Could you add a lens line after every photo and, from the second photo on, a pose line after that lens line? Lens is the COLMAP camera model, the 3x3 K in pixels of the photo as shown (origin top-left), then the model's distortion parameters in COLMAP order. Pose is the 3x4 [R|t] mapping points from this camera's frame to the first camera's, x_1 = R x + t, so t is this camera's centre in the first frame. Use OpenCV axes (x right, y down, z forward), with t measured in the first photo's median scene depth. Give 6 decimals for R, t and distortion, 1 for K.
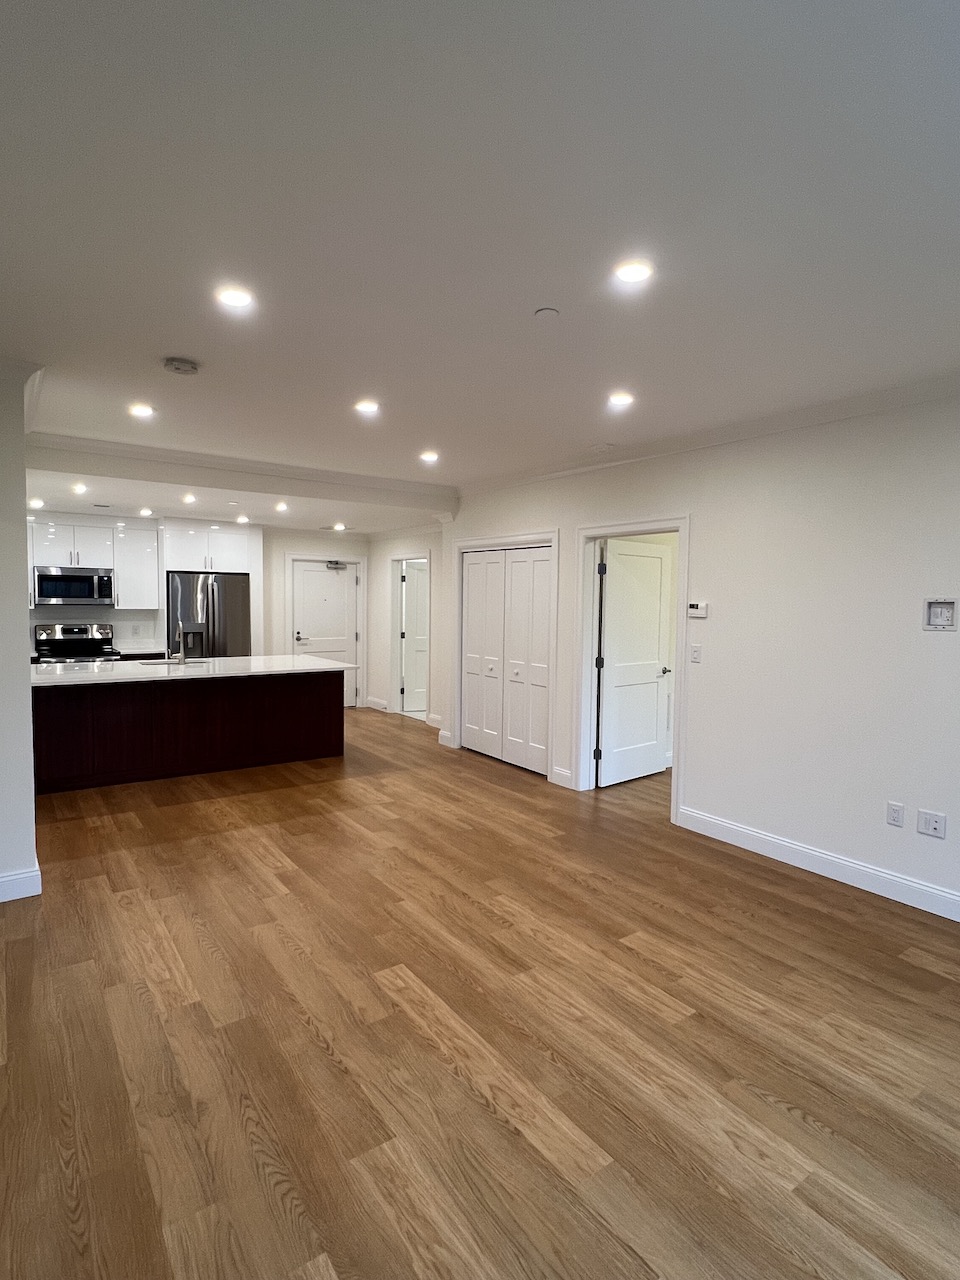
lens RADIAL K [[665.0, 0, 480.0], [0, 665.0, 640.0], [0, 0, 1]] dist [0.014534, 0.000028]
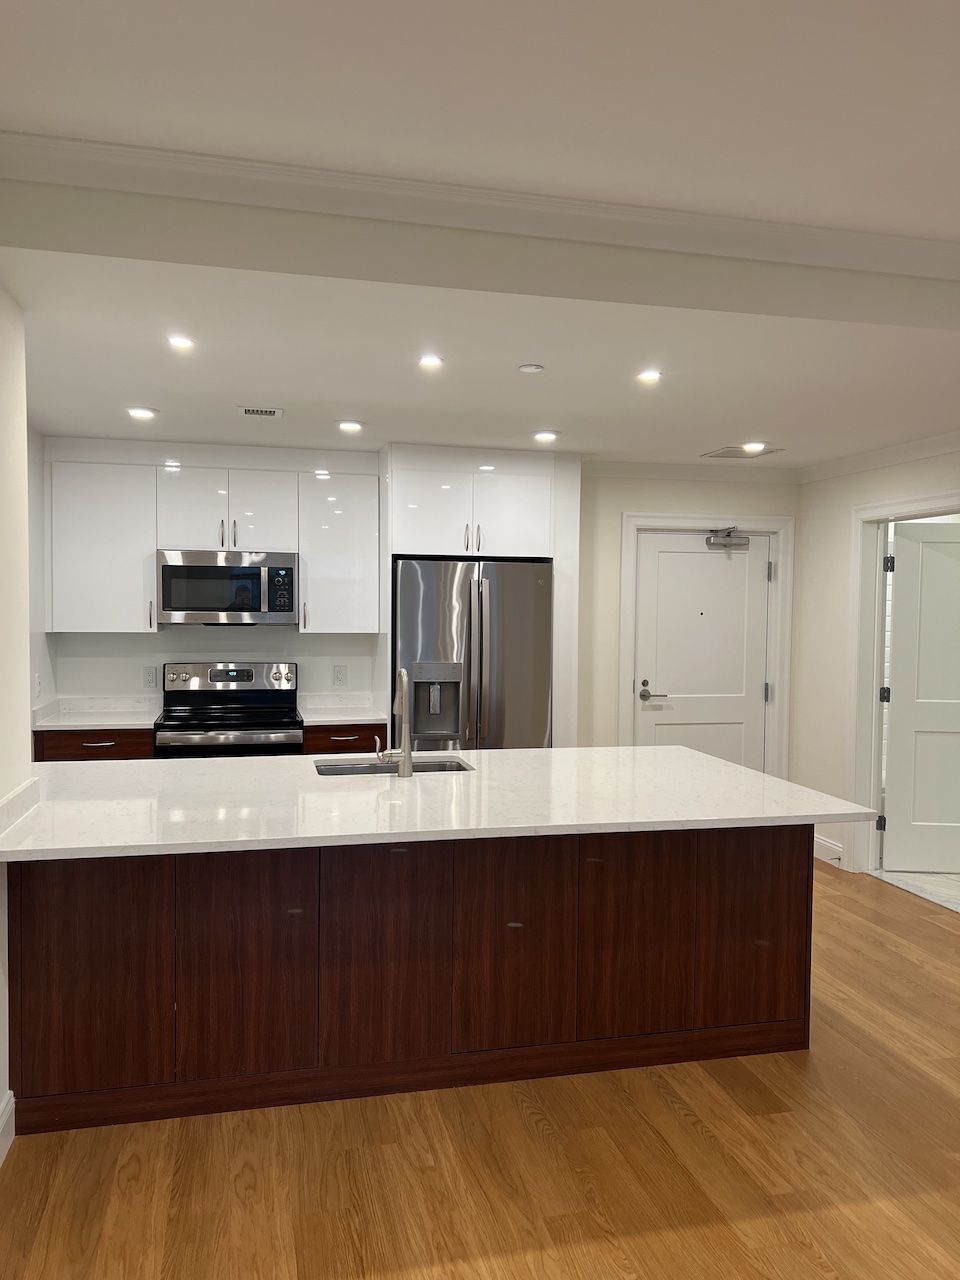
lens RADIAL K [[960.9, 0, 480.0], [0, 960.9, 640.0], [0, 0, 1]] dist [0.075197, -0.091592]
pose [[0.927987, 0.009385, -0.372493, -0.153364], [-0.020349, 0.999467, -0.025514, -0.025800], [0.372056, 0.031256, 0.927684, 0.385376]]
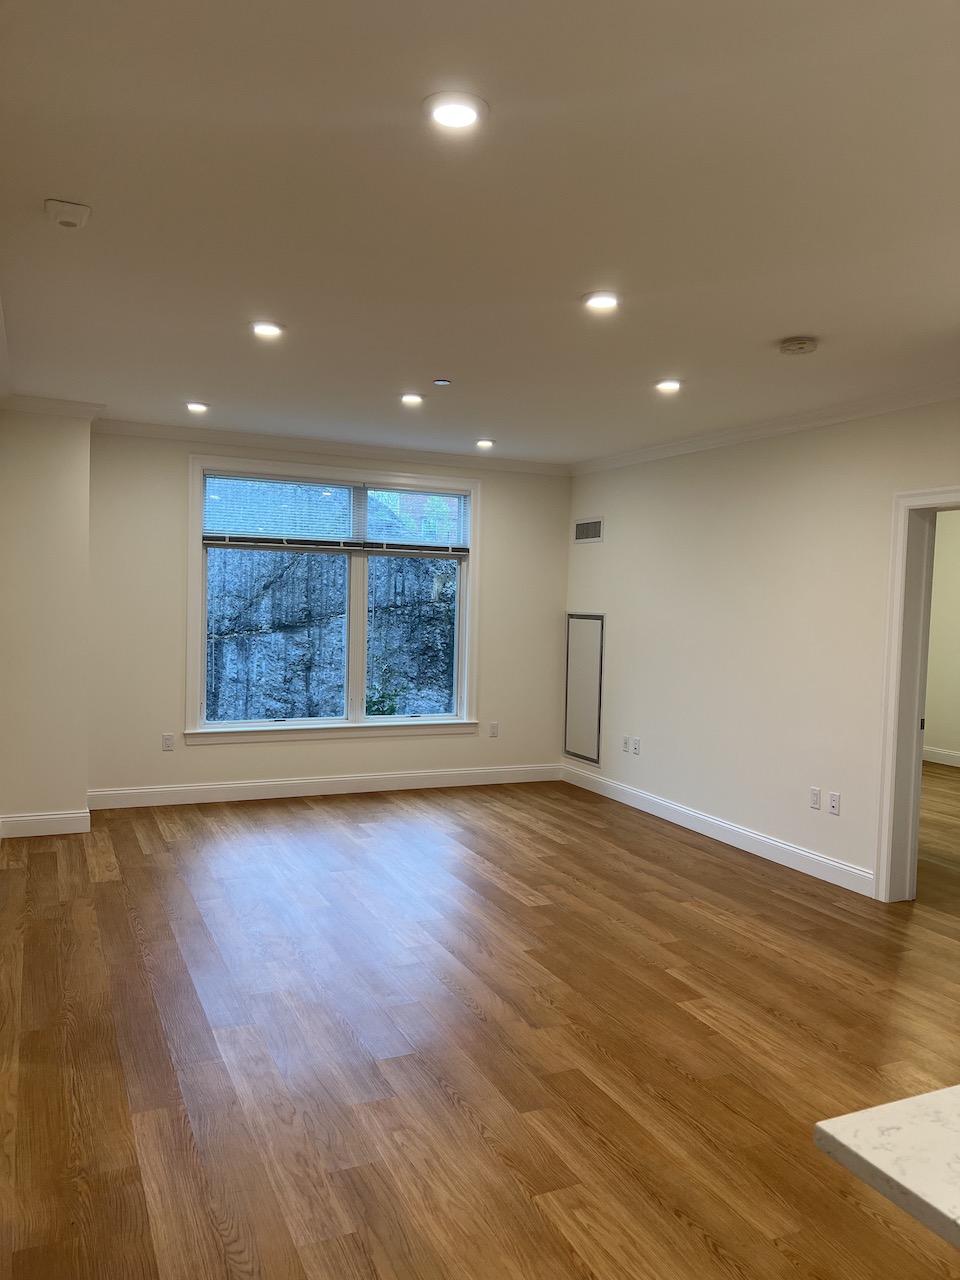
lens RADIAL K [[960.9, 0, 480.0], [0, 960.9, 640.0], [0, 0, 1]] dist [0.075197, -0.091592]
pose [[-0.981466, -0.048318, 0.185444, -0.125698], [-0.028247, 0.993598, 0.109388, -0.065912], [-0.189542, 0.102122, -0.976548, 1.019754]]
